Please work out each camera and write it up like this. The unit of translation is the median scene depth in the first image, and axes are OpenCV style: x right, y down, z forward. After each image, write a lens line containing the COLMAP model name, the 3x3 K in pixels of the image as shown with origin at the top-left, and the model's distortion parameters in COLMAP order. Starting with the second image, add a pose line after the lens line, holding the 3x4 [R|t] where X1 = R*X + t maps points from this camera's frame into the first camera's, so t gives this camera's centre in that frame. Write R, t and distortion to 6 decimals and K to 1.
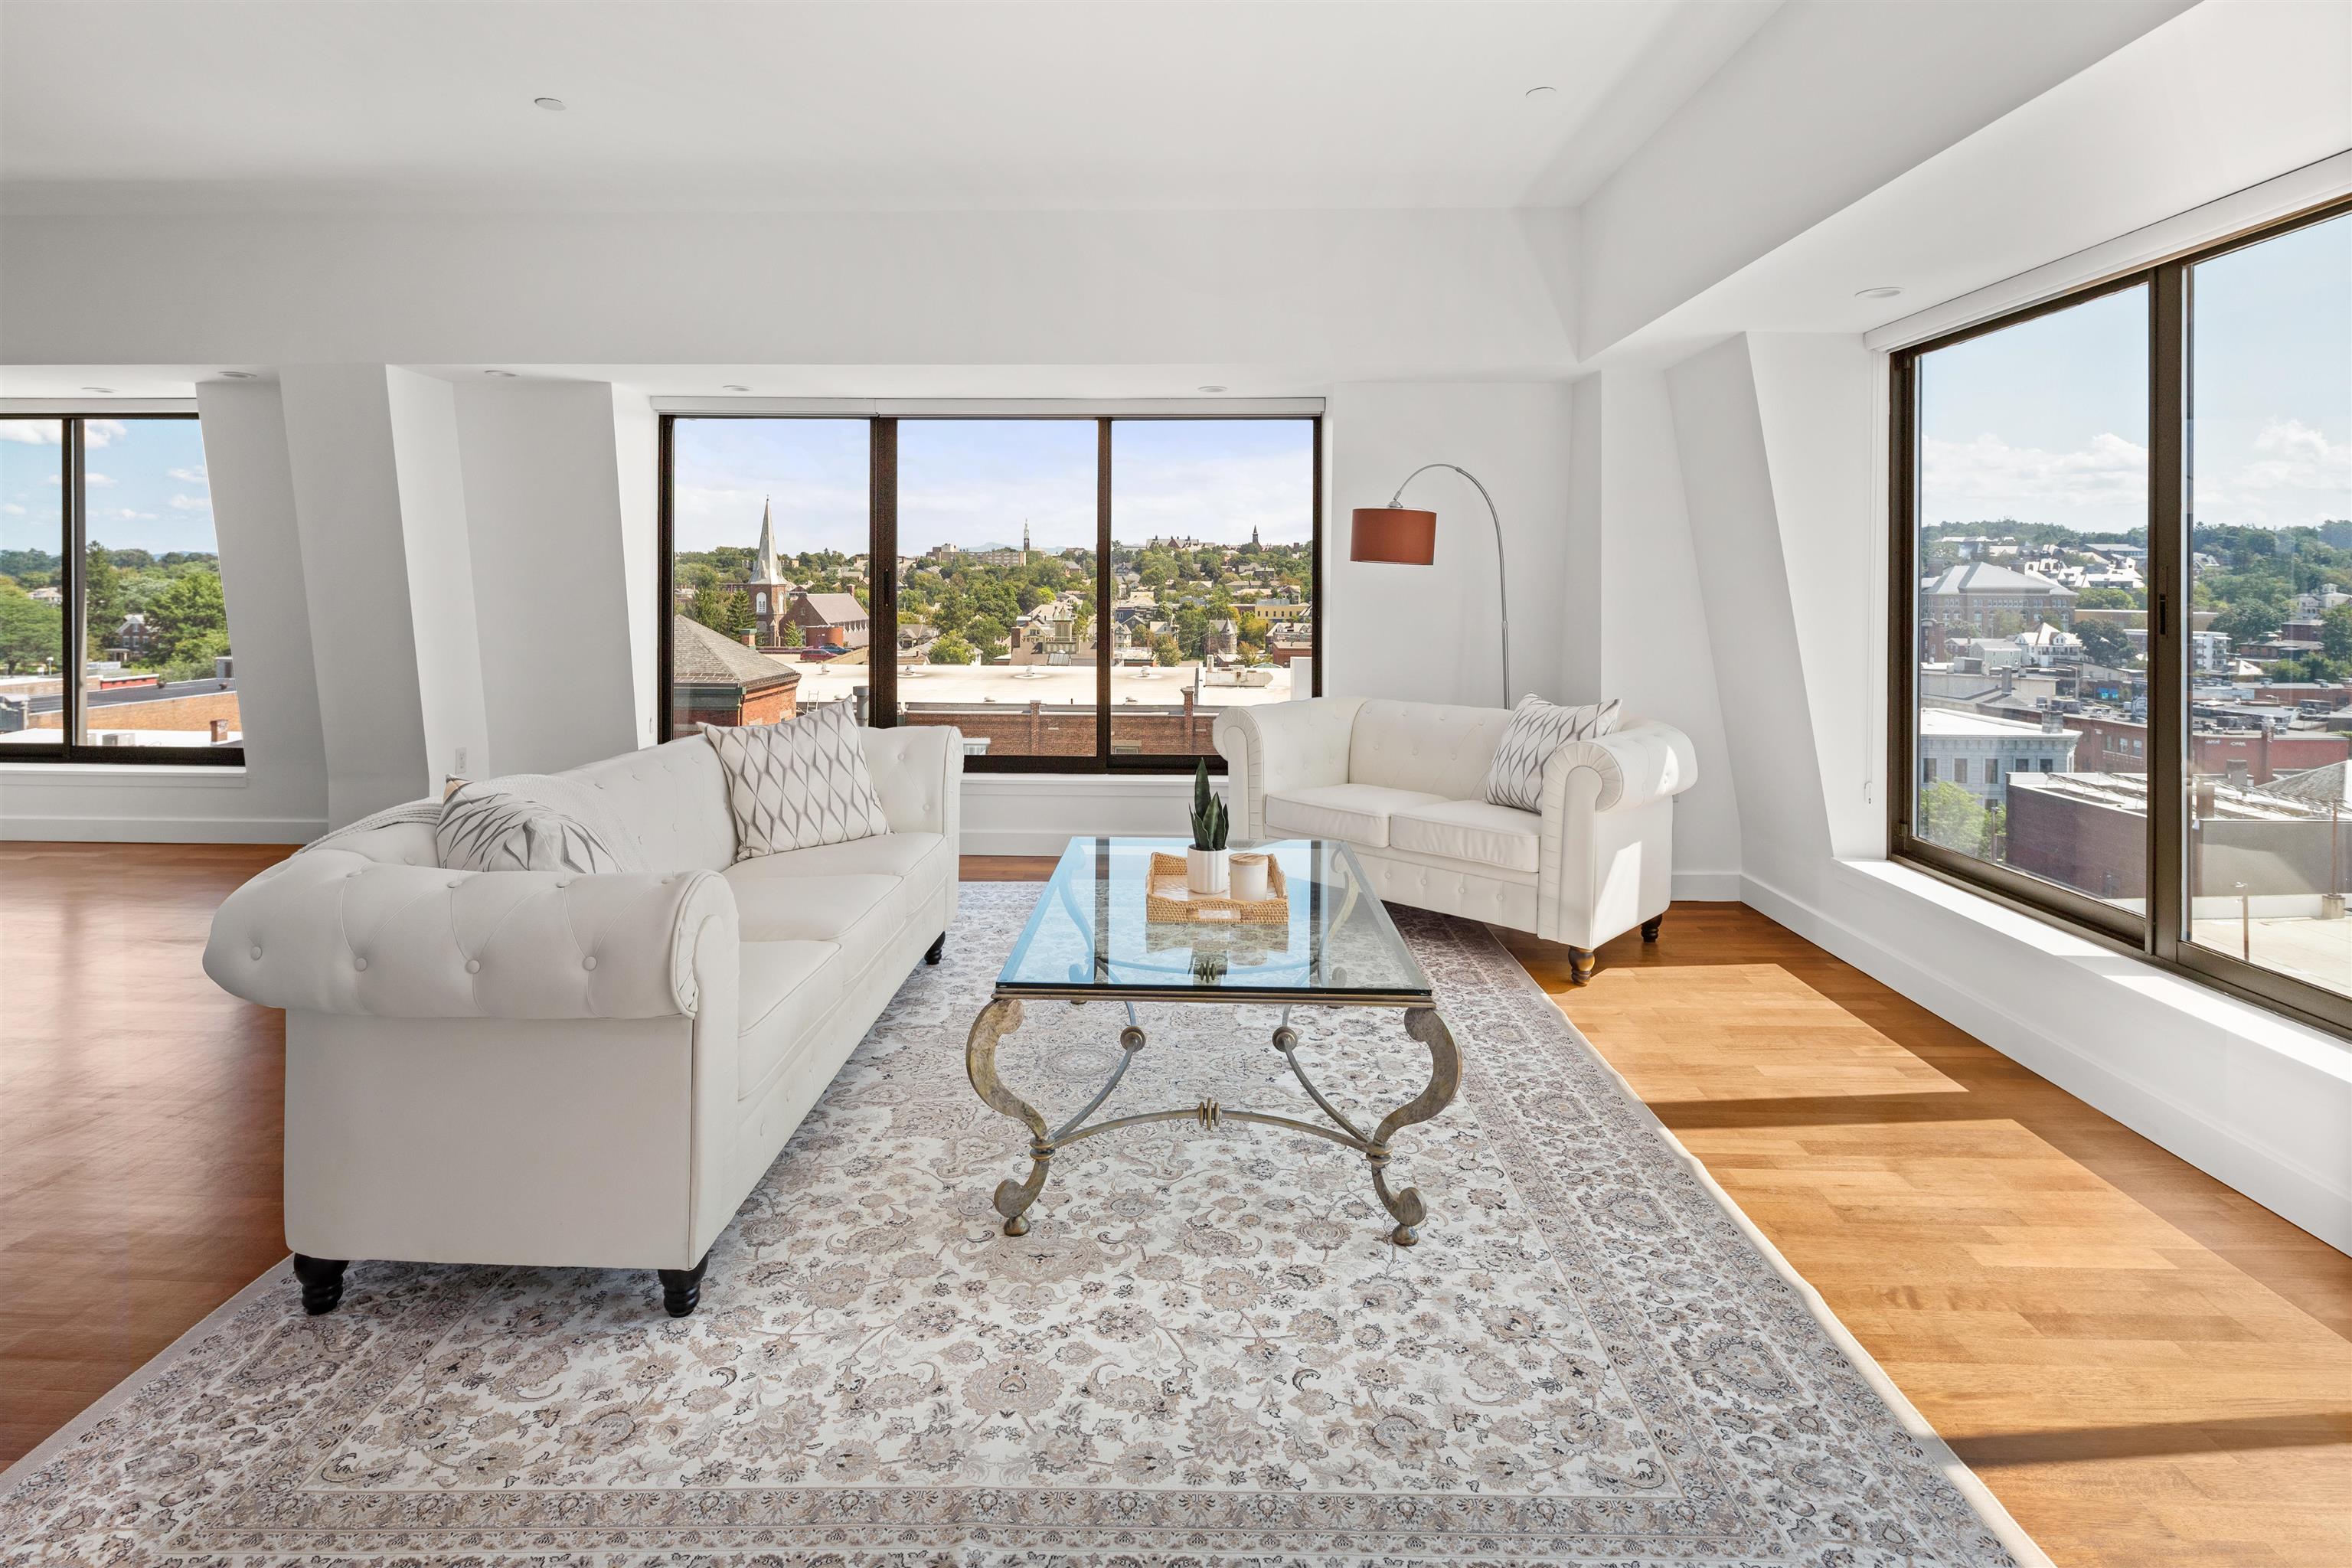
lens RADIAL K [[1153.8, 0, 1167.7], [0, 1153.8, 605.1], [0, 0, 1]] dist [0.006689, -0.005549]
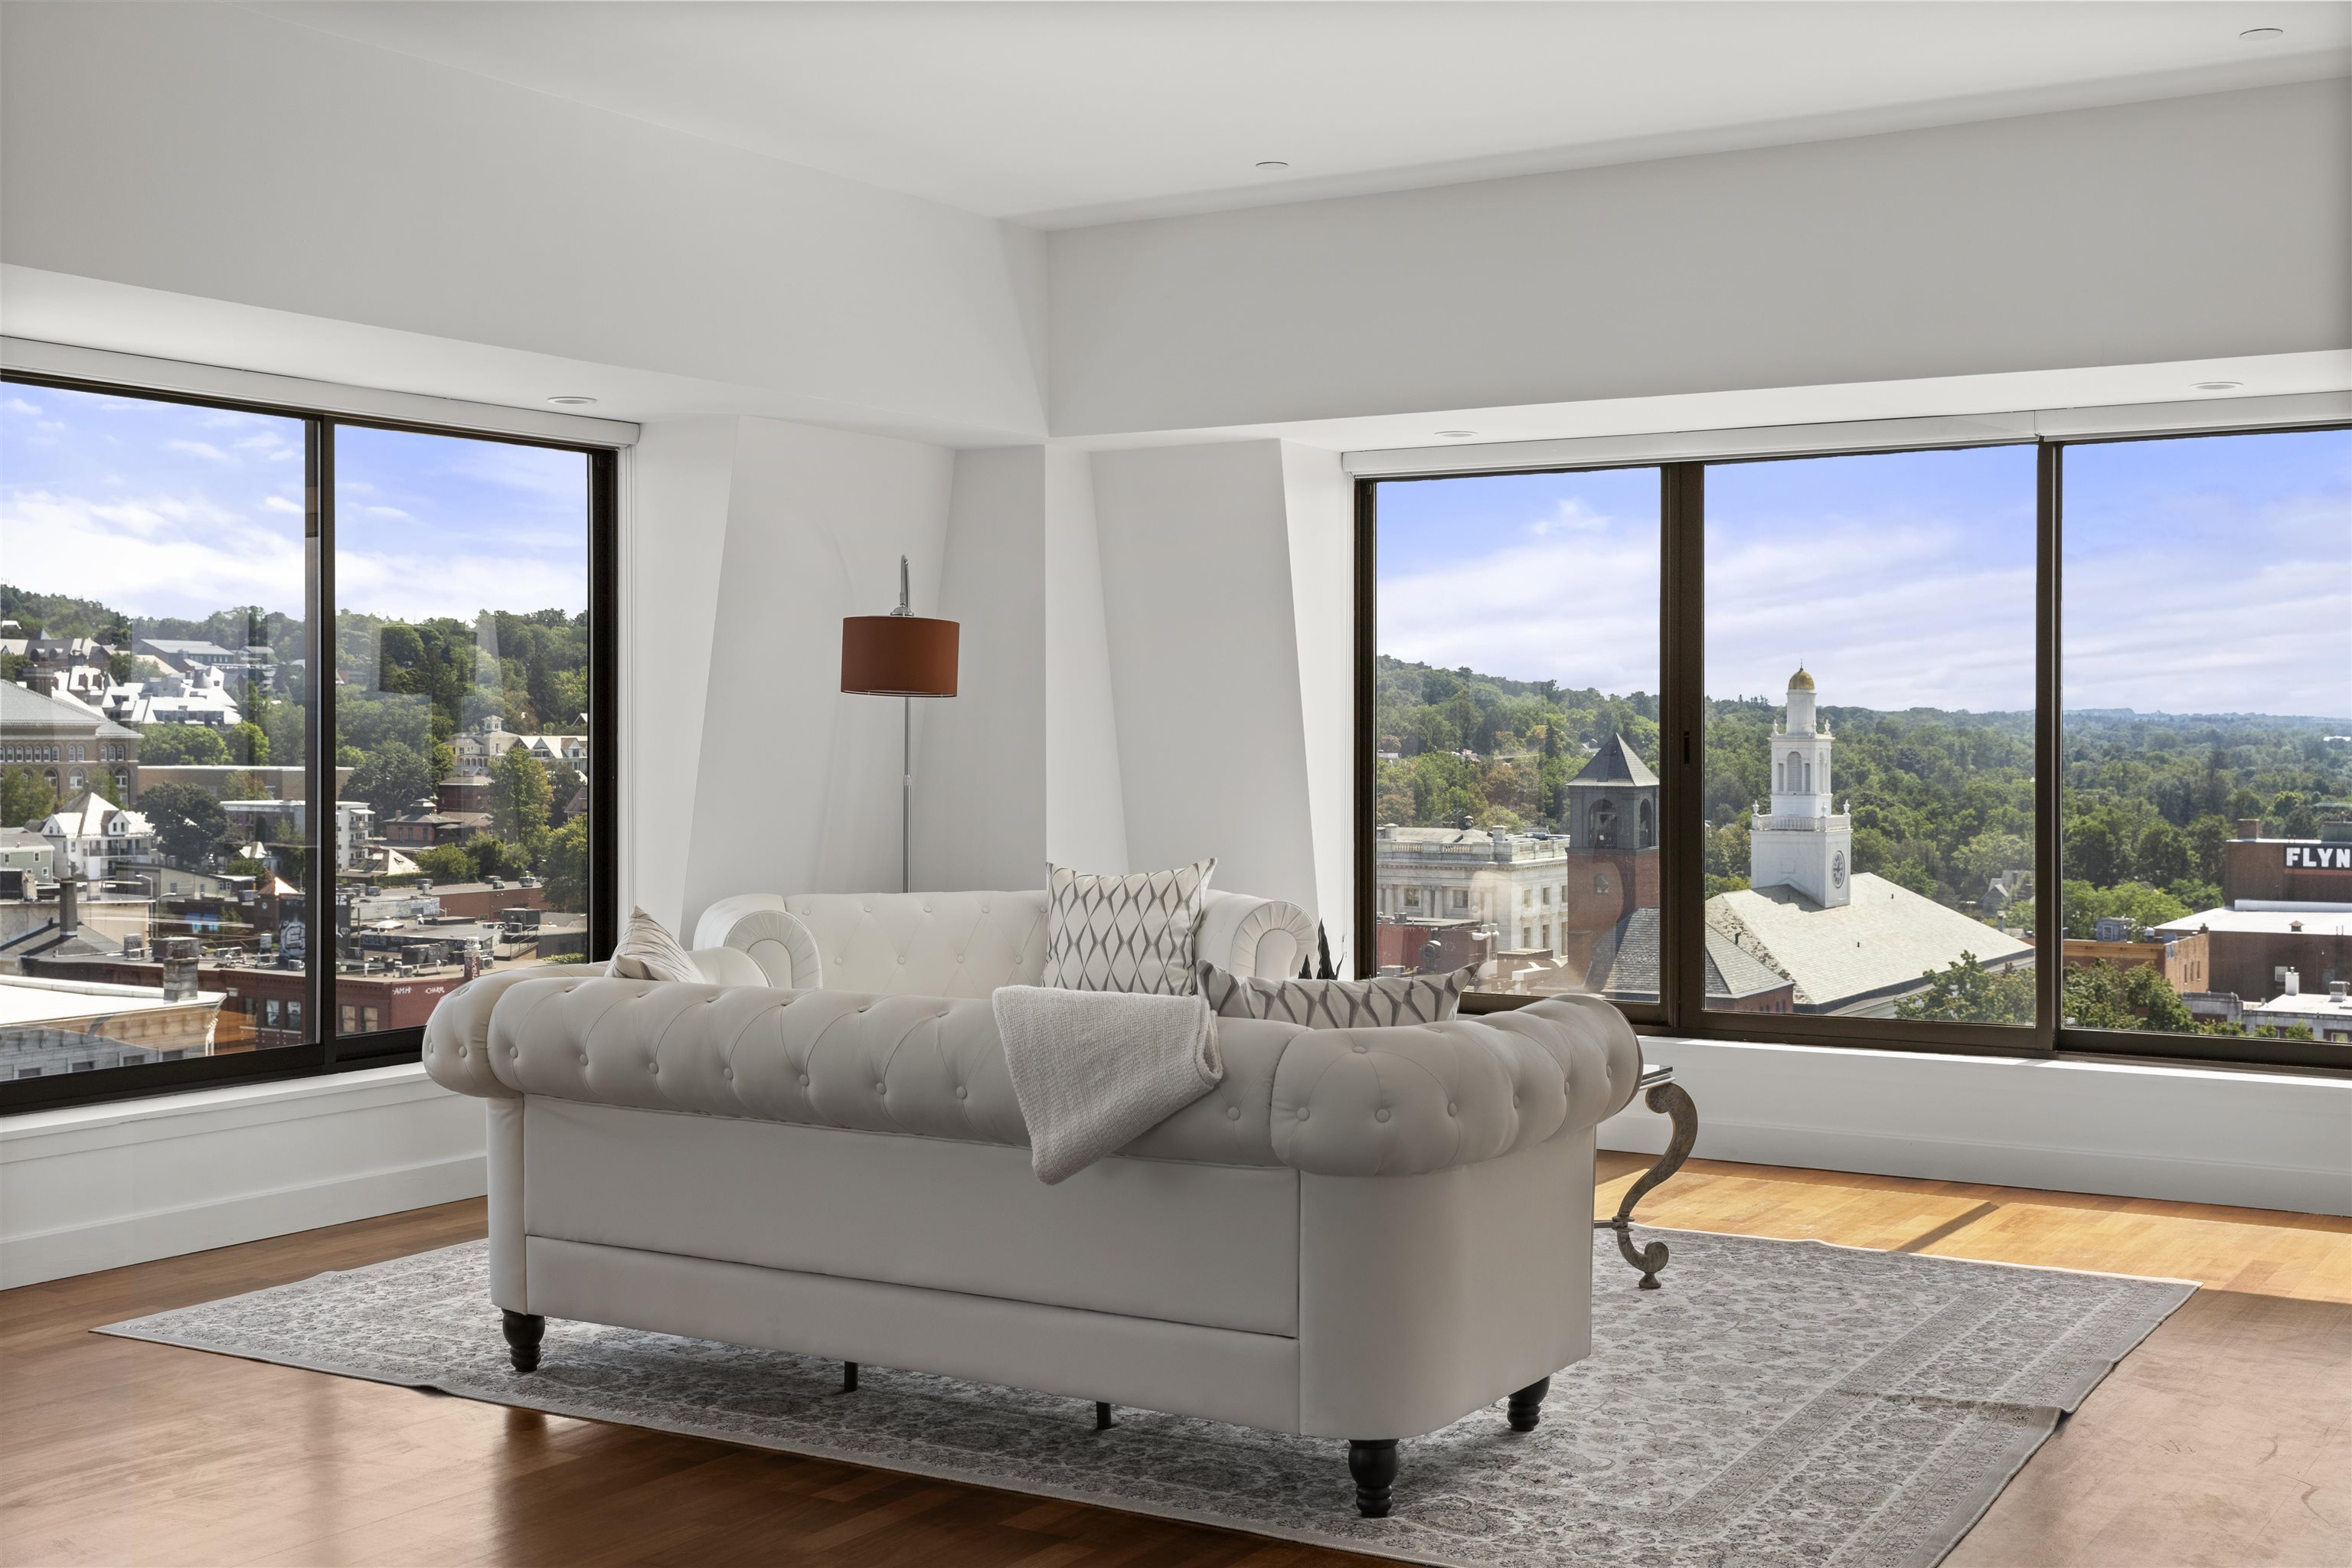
lens RADIAL K [[2691.7, 0, 1176.0], [0, 2691.7, 784.0], [0, 0, 1]] dist [0.006124, 0.012571]
pose [[0.493751, -0.021683, 0.869333, -0.963964], [0.015643, 0.999749, 0.016051, -0.003441], [-0.869462, 0.005674, 0.493966, 0.027492]]
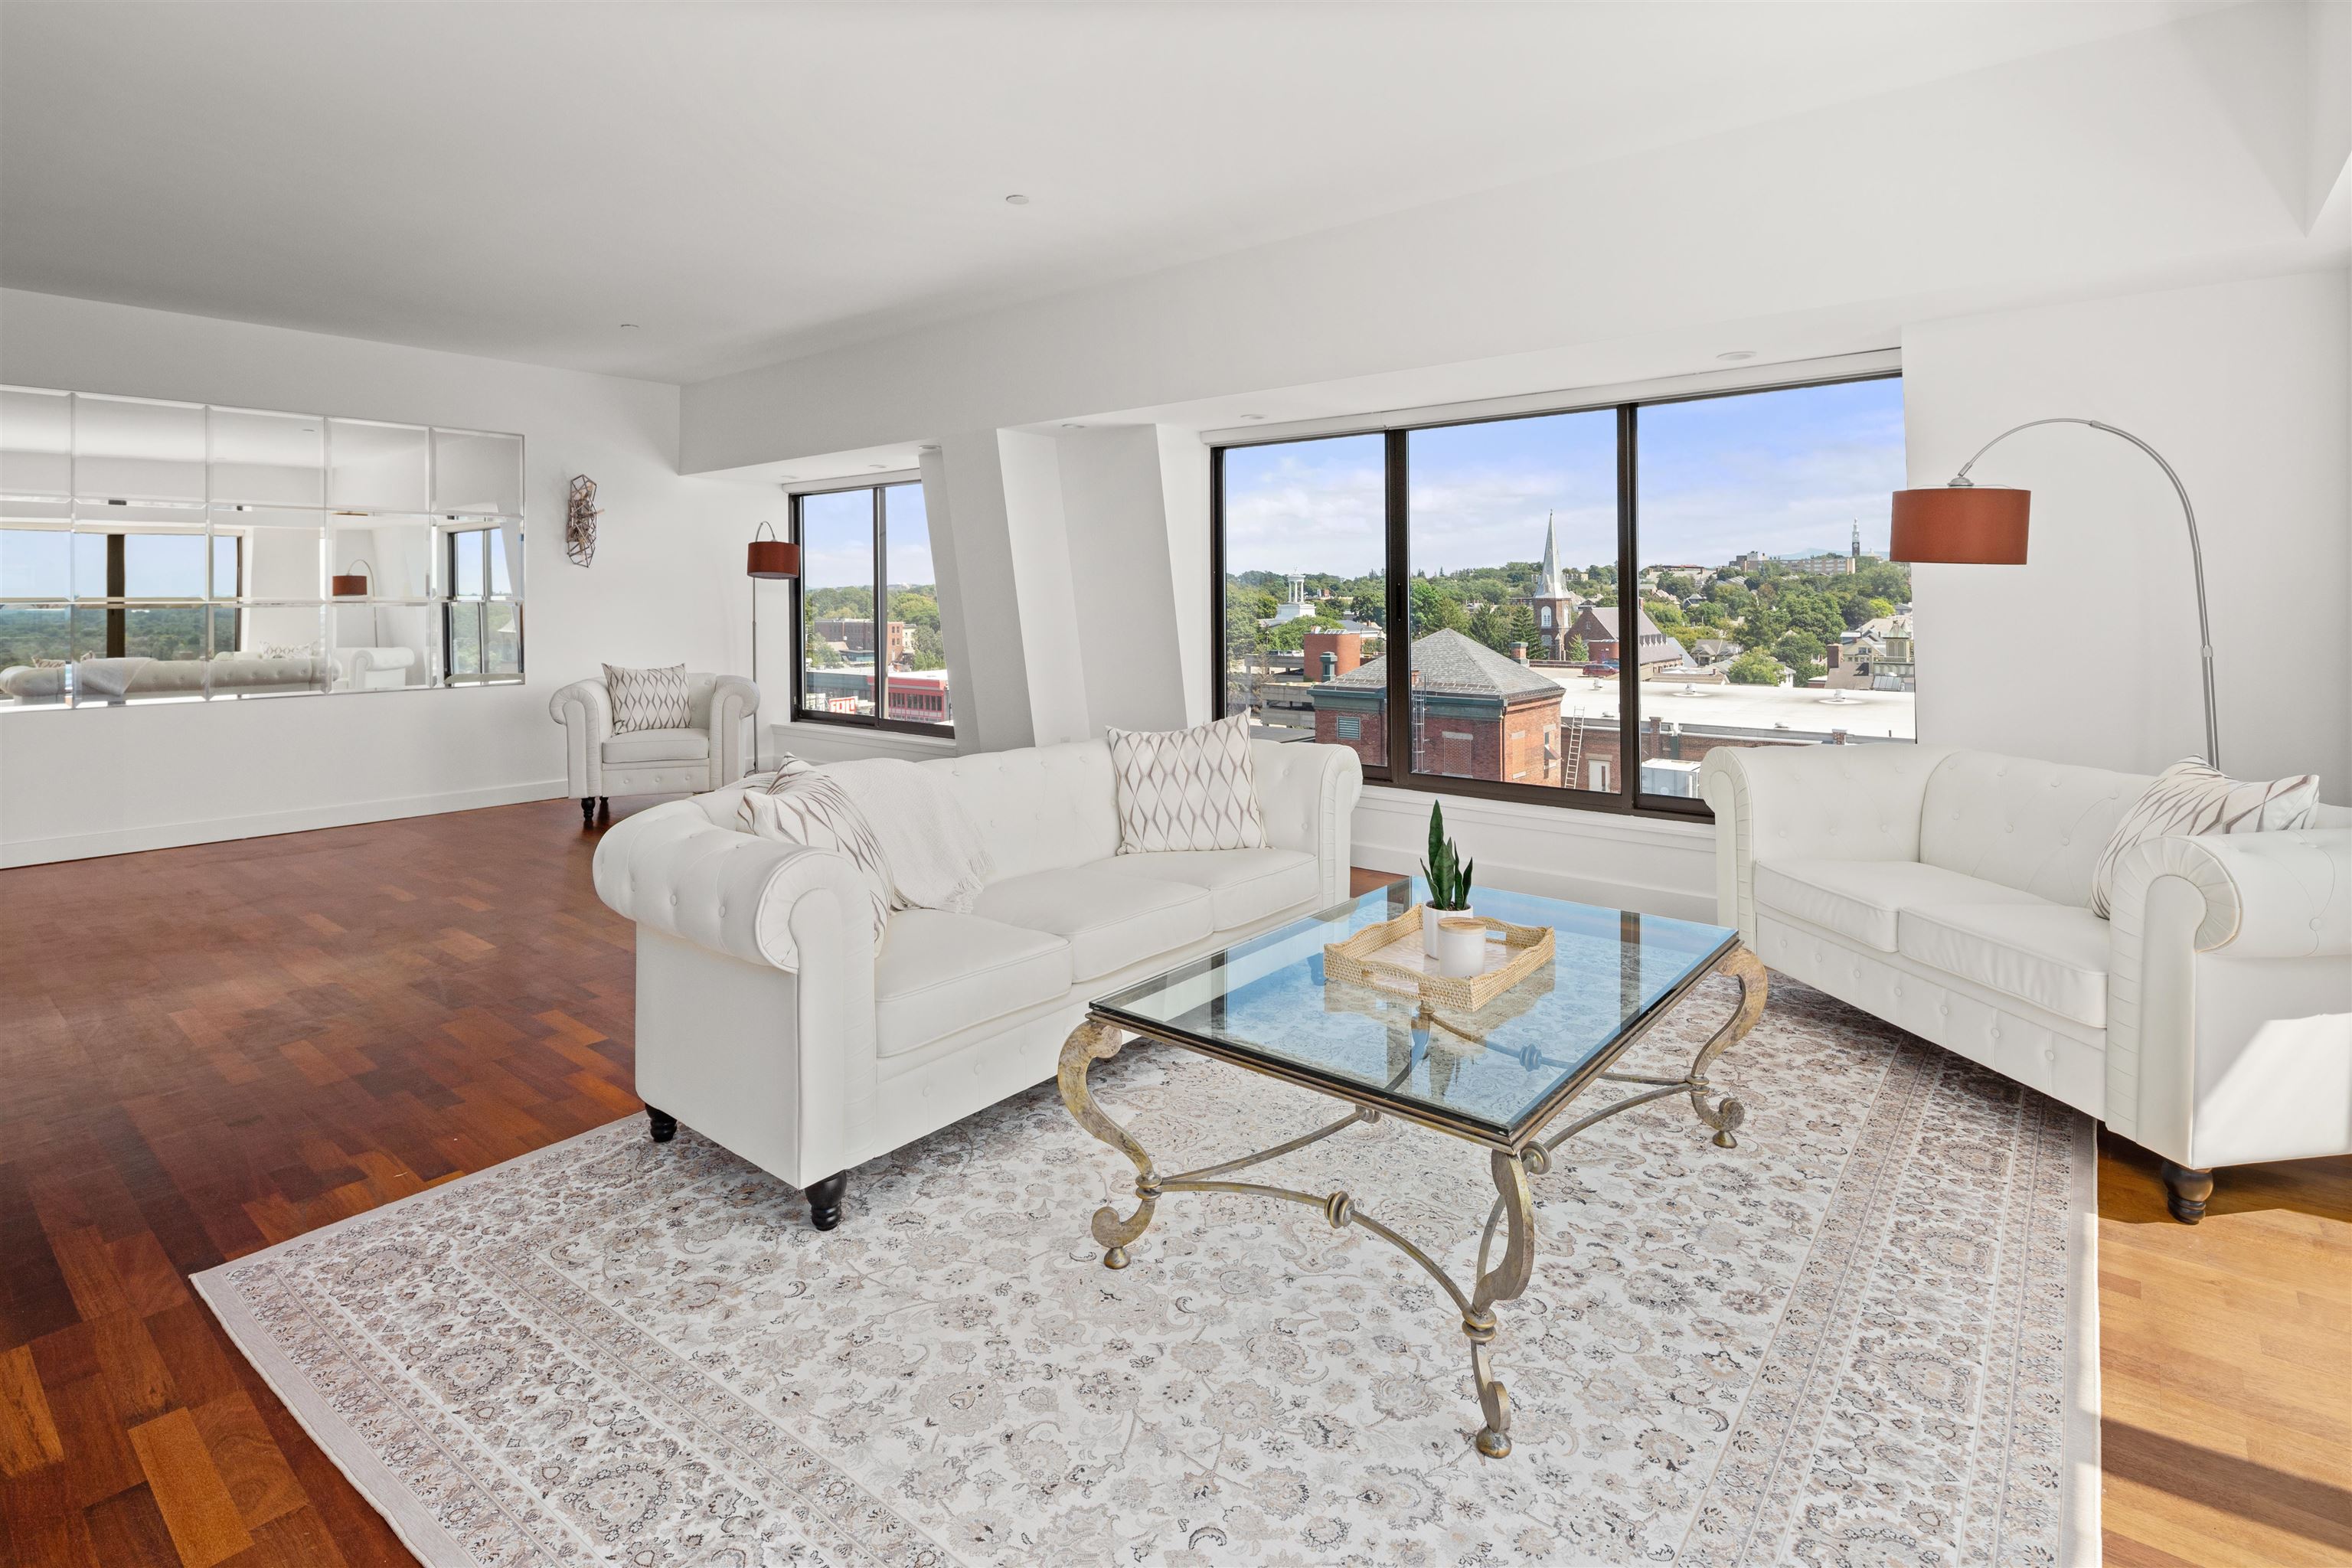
lens RADIAL K [[1153.8, 0, 1167.7], [0, 1153.8, 605.1], [0, 0, 1]] dist [0.006689, -0.005549]
pose [[0.790212, -0.006042, -0.612804, 0.204421], [-0.001260, 0.999933, -0.011483, -0.001005], [0.612833, 0.009846, 0.790151, 0.101788]]
